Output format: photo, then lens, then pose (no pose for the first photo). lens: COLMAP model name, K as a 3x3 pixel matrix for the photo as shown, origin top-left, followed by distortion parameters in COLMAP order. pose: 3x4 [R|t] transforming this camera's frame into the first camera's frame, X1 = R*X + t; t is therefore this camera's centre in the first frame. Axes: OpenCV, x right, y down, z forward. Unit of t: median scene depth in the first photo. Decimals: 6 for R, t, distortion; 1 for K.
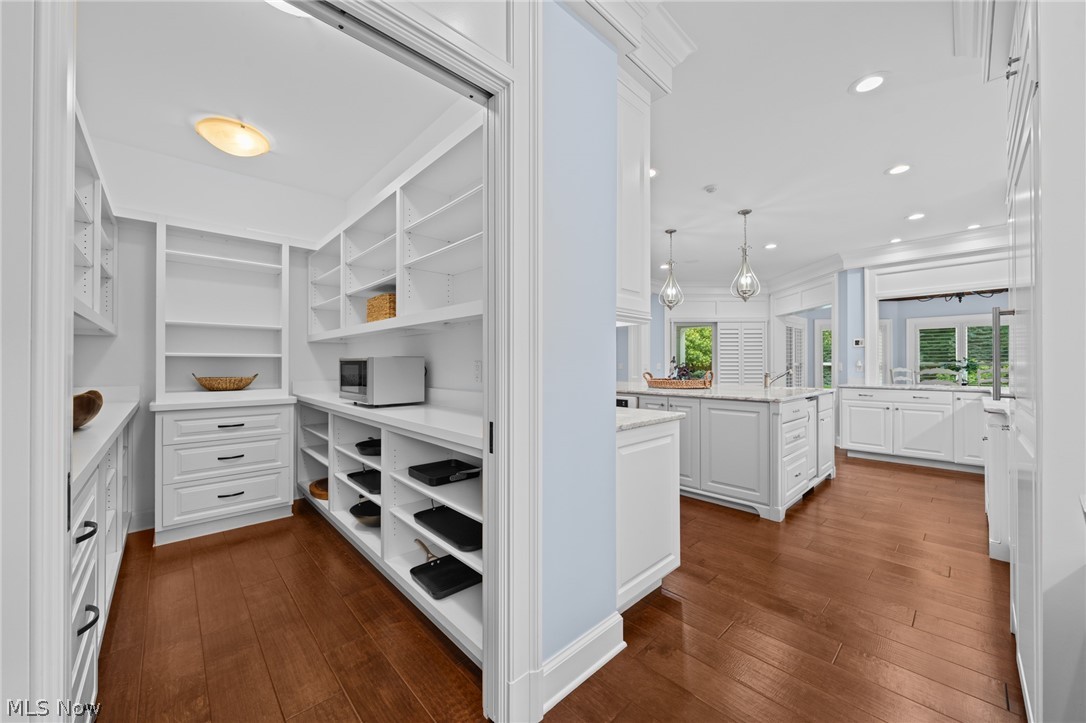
lens RADIAL K [[395.1, 0, 541.3], [0, 395.1, 363.1], [0, 0, 1]] dist [0.000868, 0.000171]
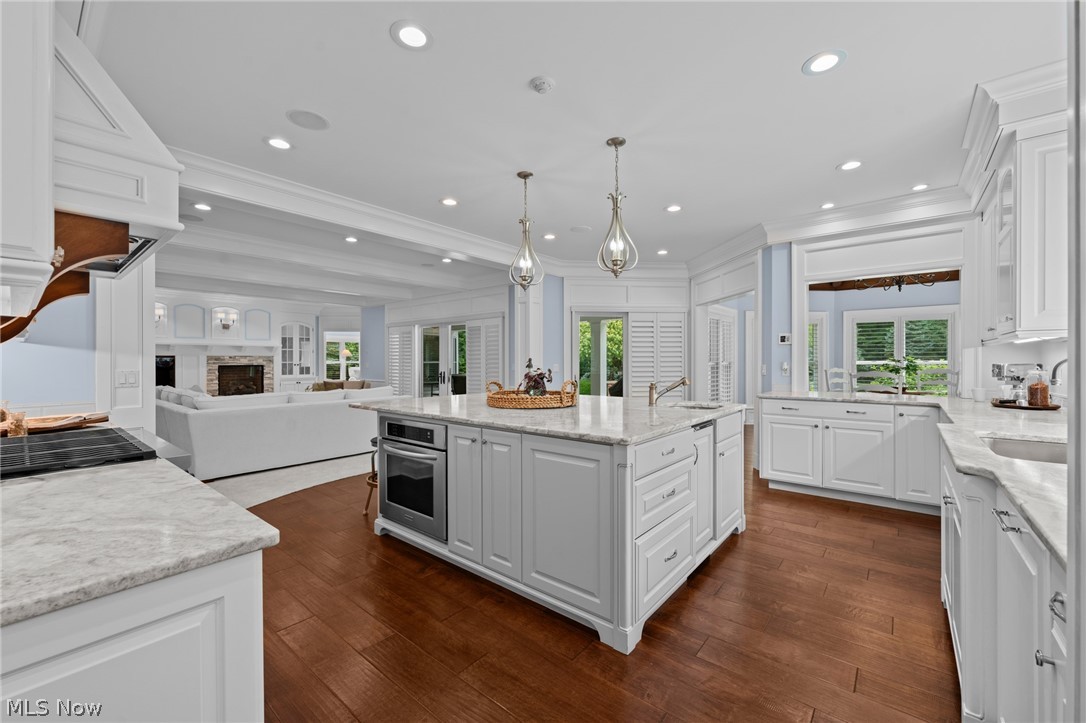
lens RADIAL K [[423.2, 0, 538.6], [0, 423.2, 362.7], [0, 0, 1]] dist [-0.000587, -0.000058]
pose [[0.993349, -0.003774, 0.115076, 0.257038], [0.002598, 0.999943, 0.010373, -0.016849], [-0.115109, -0.010005, 0.993302, 0.259796]]
